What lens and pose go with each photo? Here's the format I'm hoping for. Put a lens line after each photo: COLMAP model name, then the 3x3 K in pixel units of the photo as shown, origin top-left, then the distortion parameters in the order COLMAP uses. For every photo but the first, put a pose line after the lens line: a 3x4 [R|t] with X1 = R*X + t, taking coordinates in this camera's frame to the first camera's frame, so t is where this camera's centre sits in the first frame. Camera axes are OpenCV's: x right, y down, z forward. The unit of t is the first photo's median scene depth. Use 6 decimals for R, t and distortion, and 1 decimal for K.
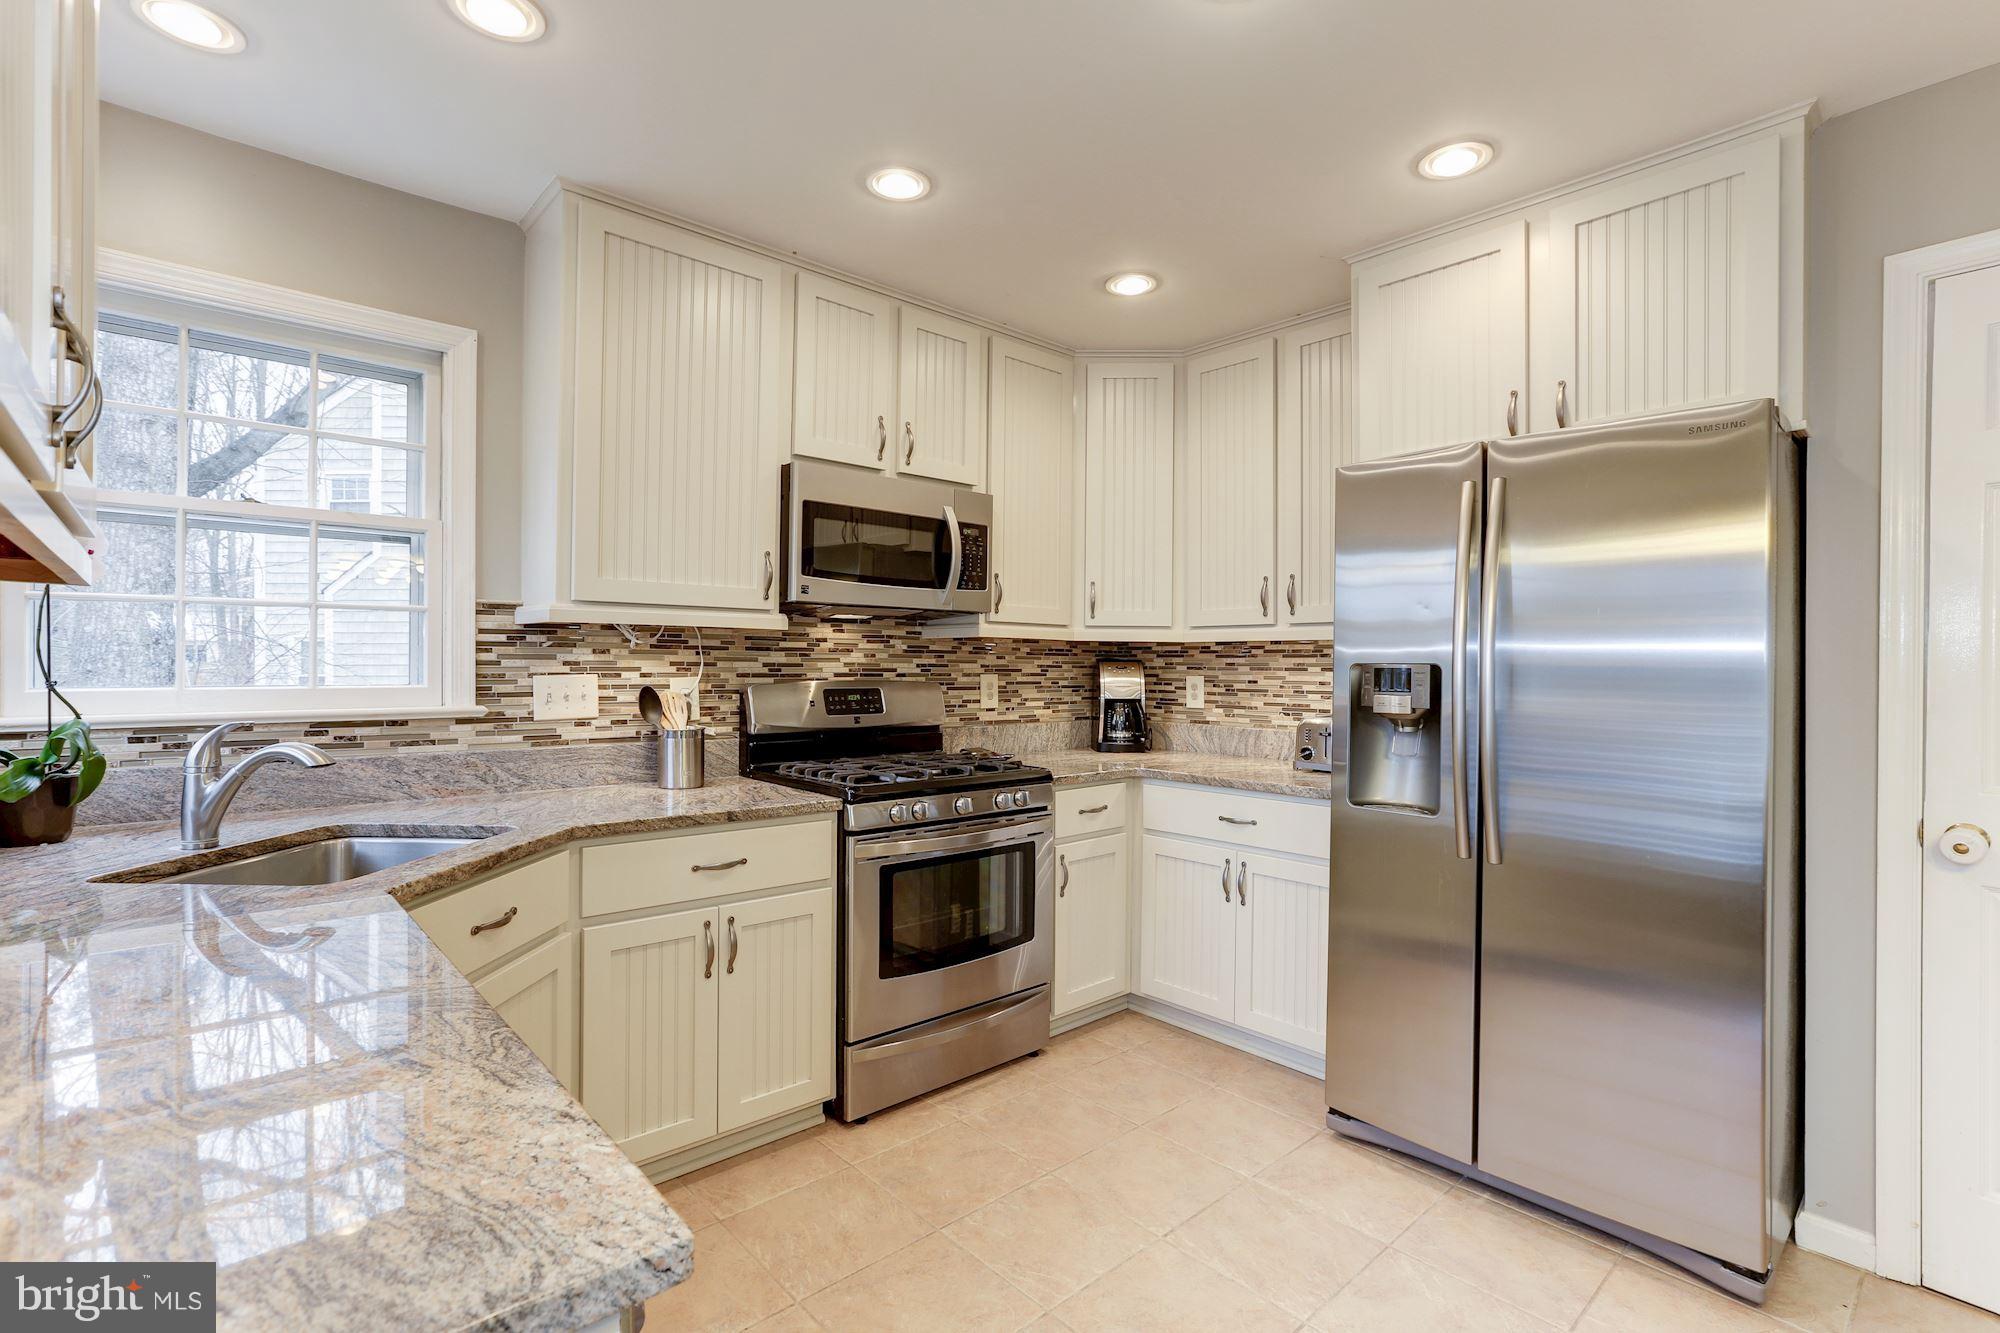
lens RADIAL K [[922.6, 0, 994.9], [0, 922.6, 670.4], [0, 0, 1]] dist [-0.011819, 0.003503]
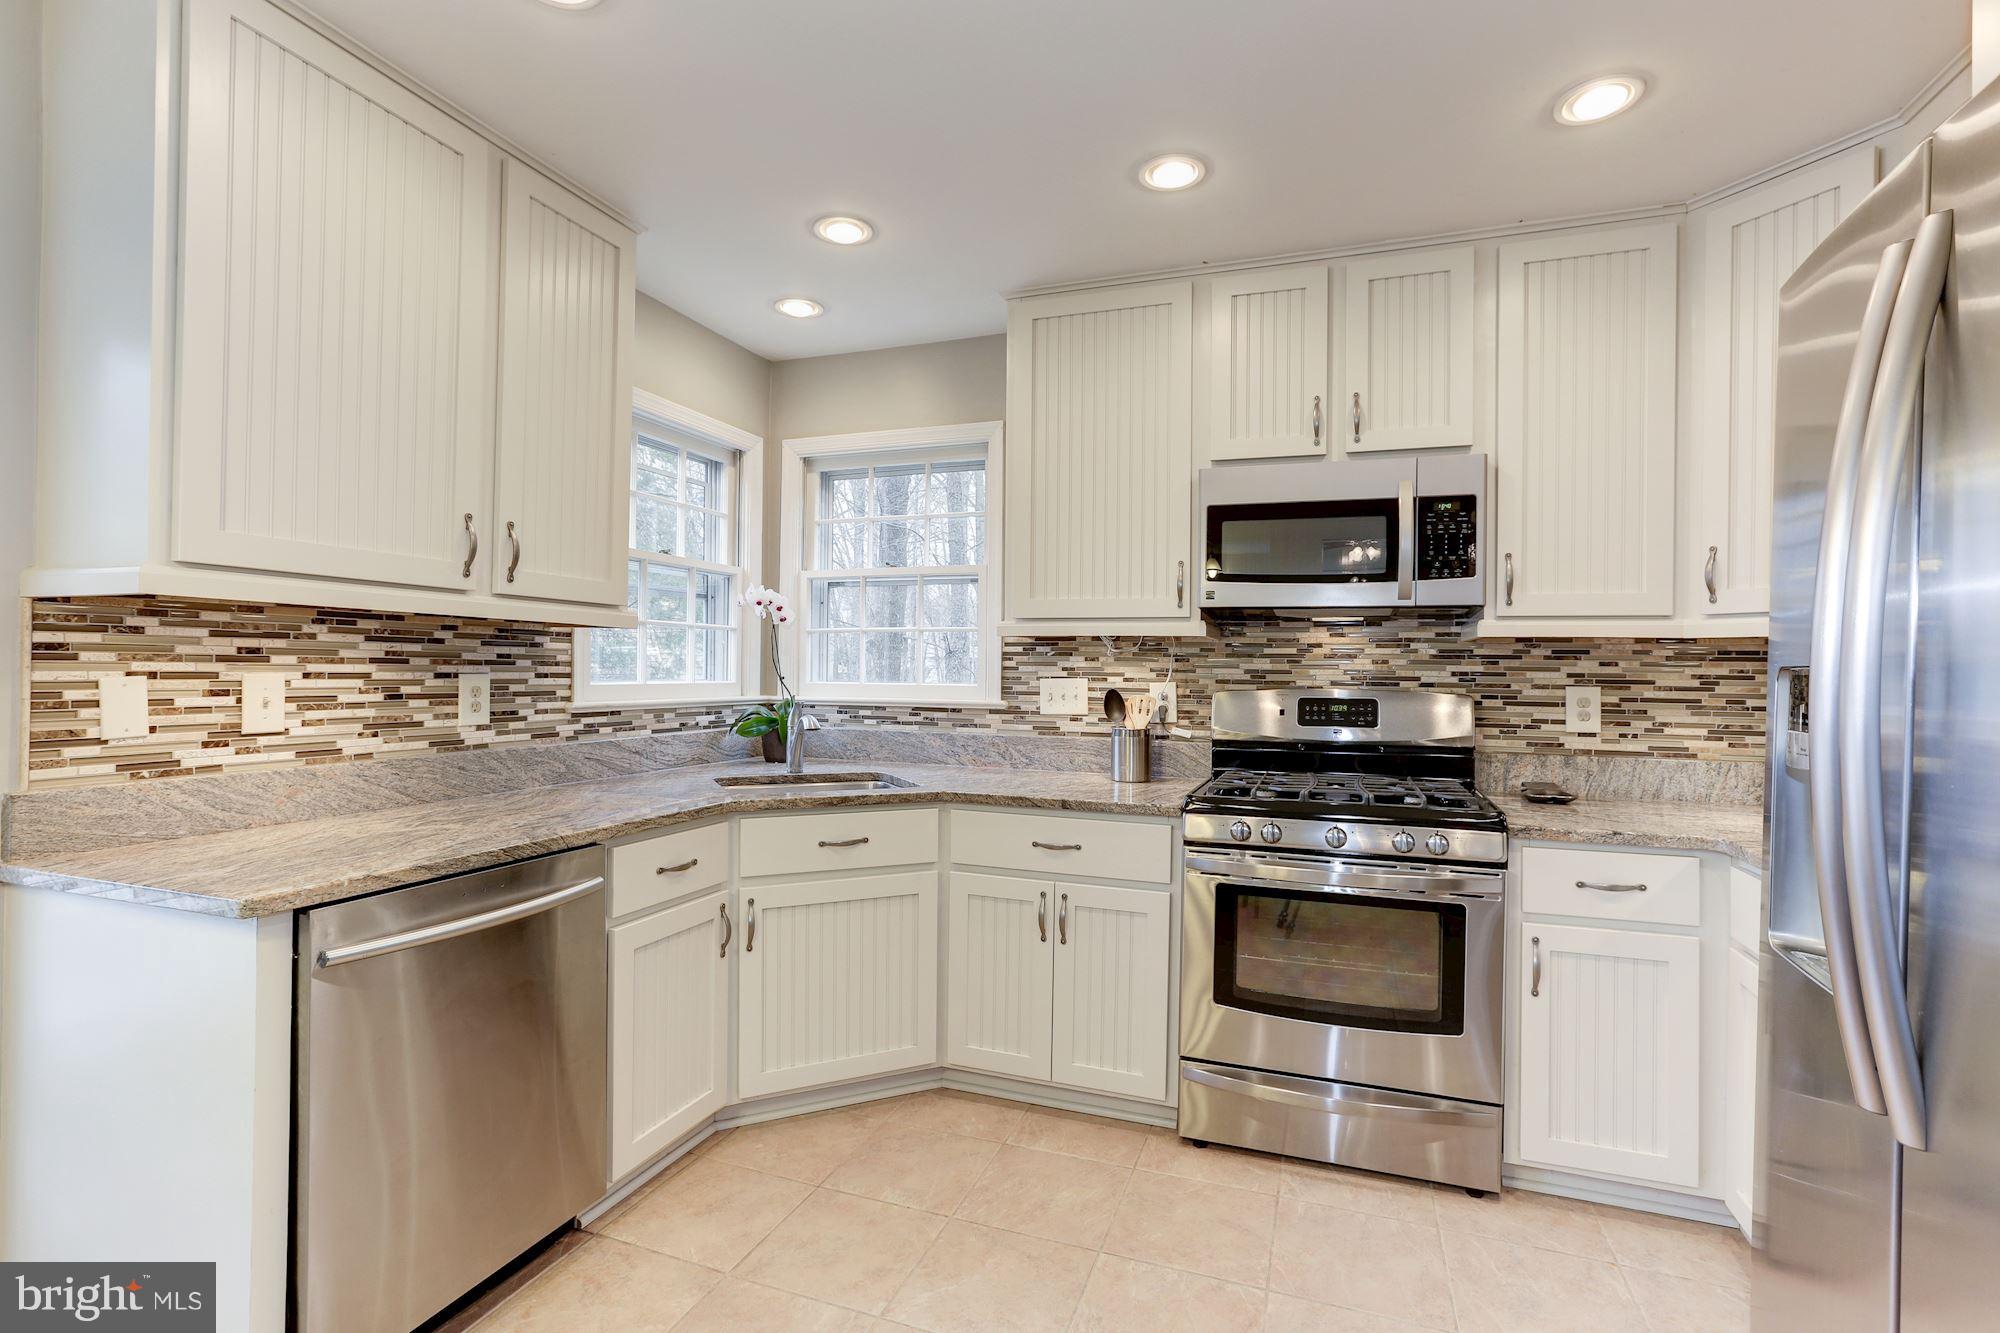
lens RADIAL K [[922.6, 0, 1000.1], [0, 922.6, 663.4], [0, 0, 1]] dist [-0.011819, 0.003503]
pose [[0.485368, -0.005618, -0.874292, 0.500626], [-0.013585, 0.999810, -0.013966, 0.002743], [0.874204, 0.018655, 0.485200, 0.287596]]
